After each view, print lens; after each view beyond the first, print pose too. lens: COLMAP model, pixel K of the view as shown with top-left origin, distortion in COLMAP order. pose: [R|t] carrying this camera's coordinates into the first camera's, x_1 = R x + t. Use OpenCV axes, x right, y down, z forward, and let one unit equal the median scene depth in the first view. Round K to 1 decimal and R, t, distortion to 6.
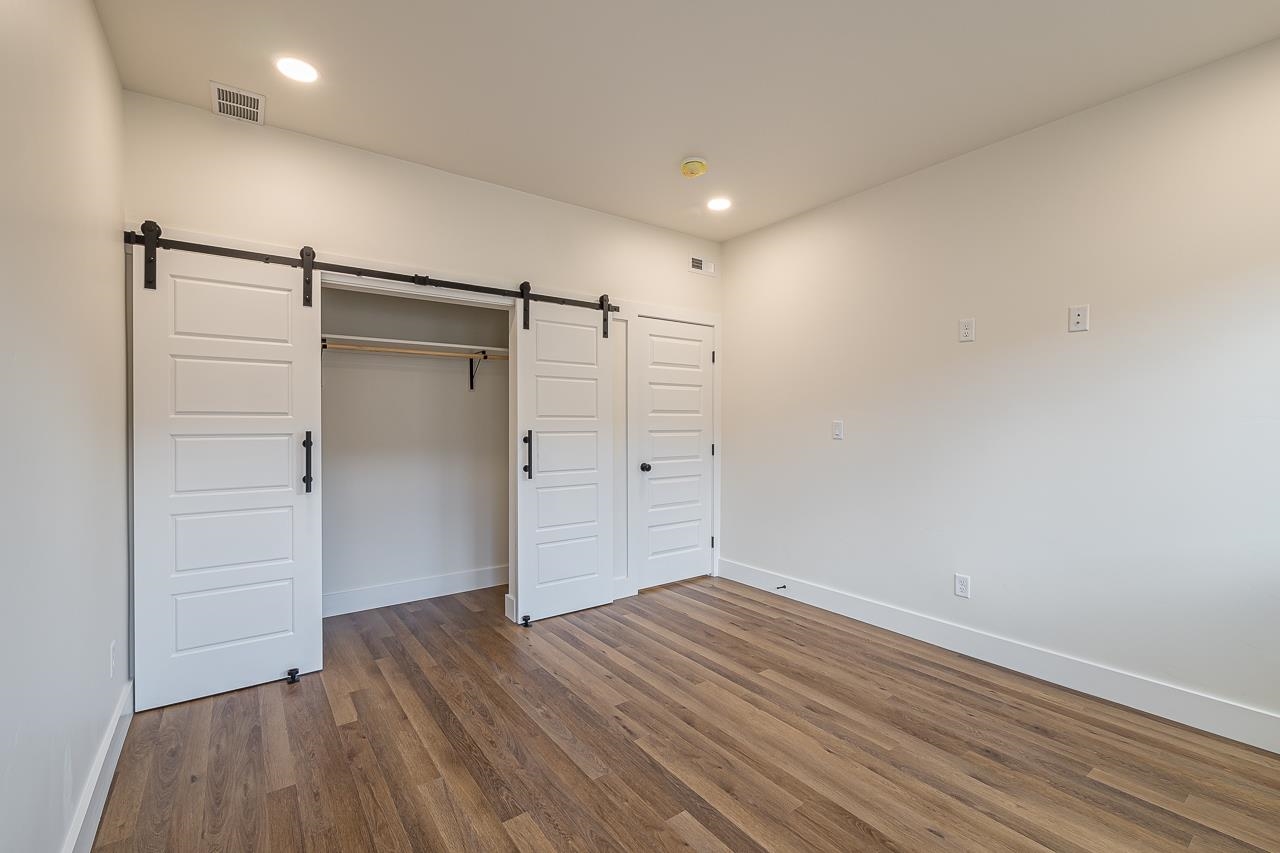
lens RADIAL K [[542.5, 0, 640.2], [0, 542.5, 429.0], [0, 0, 1]] dist [-0.003911, 0.000289]
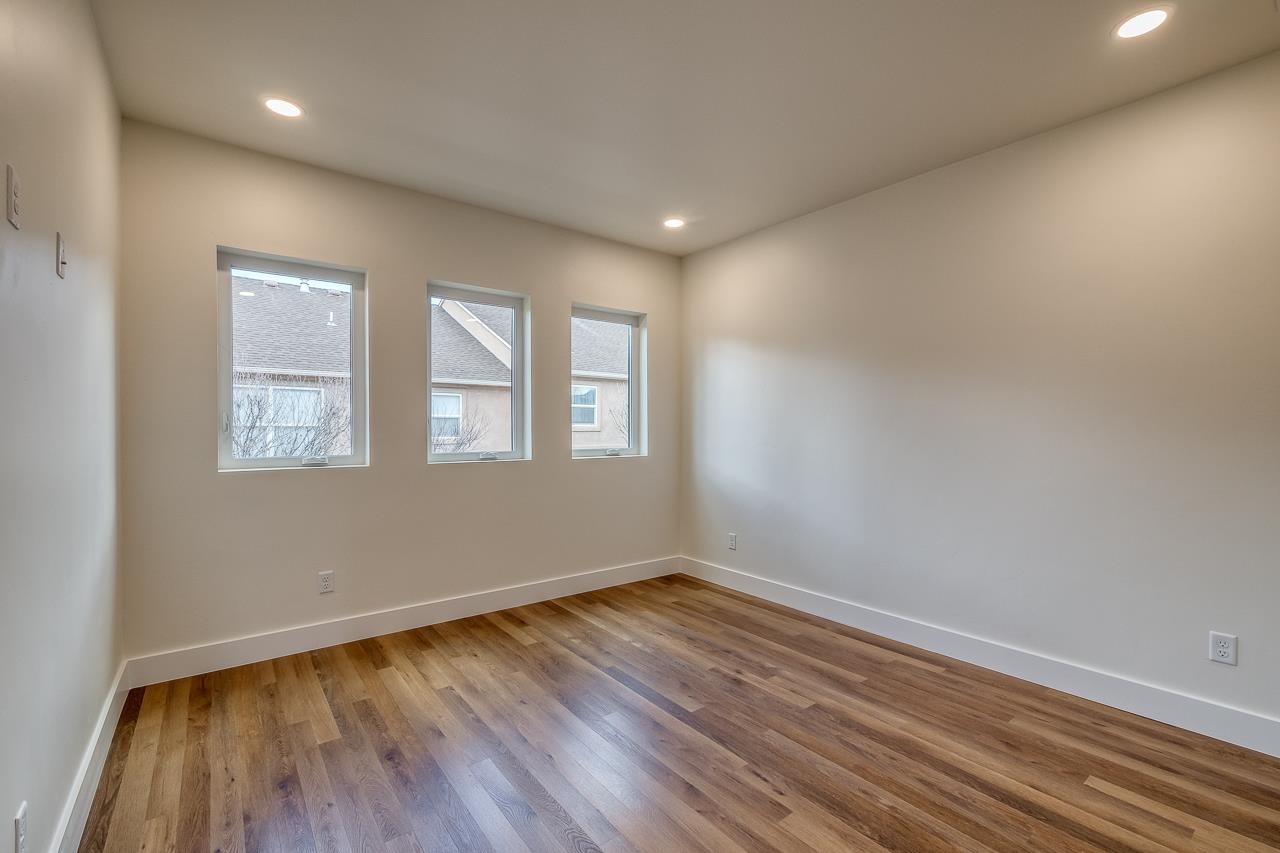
lens RADIAL K [[542.5, 0, 640.2], [0, 542.5, 429.0], [0, 0, 1]] dist [-0.003911, 0.000289]
pose [[-0.999788, -0.002245, -0.020469, 0.203757], [-0.002587, 0.999857, 0.016697, -0.027576], [0.020428, 0.016747, -0.999651, 1.984240]]
